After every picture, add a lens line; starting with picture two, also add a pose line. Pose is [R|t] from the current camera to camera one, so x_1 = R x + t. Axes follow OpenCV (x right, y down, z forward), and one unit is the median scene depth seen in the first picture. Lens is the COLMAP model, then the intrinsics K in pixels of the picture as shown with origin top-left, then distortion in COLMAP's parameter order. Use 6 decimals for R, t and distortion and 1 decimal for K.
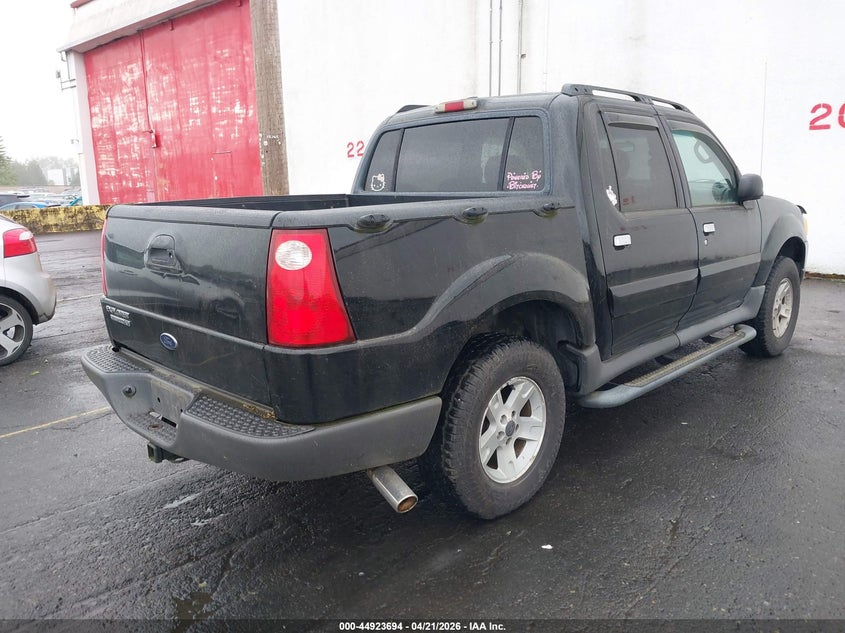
lens RADIAL K [[647.9, 0, 422.5], [0, 647.9, 316.5], [0, 0, 1]] dist [0.044399, -0.002149]
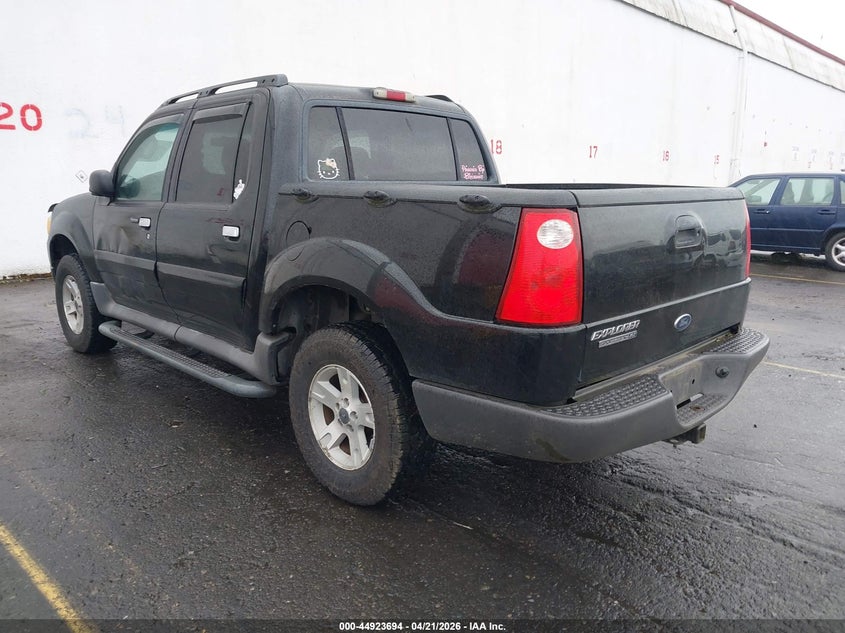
lens RADIAL K [[647.9, 0, 422.5], [0, 647.9, 316.5], [0, 0, 1]] dist [0.044399, -0.002149]
pose [[-0.013012, -0.185909, 0.982481, -1.004611], [0.199363, 0.962354, 0.184741, -0.172989], [-0.979839, 0.198274, 0.024542, 1.004924]]
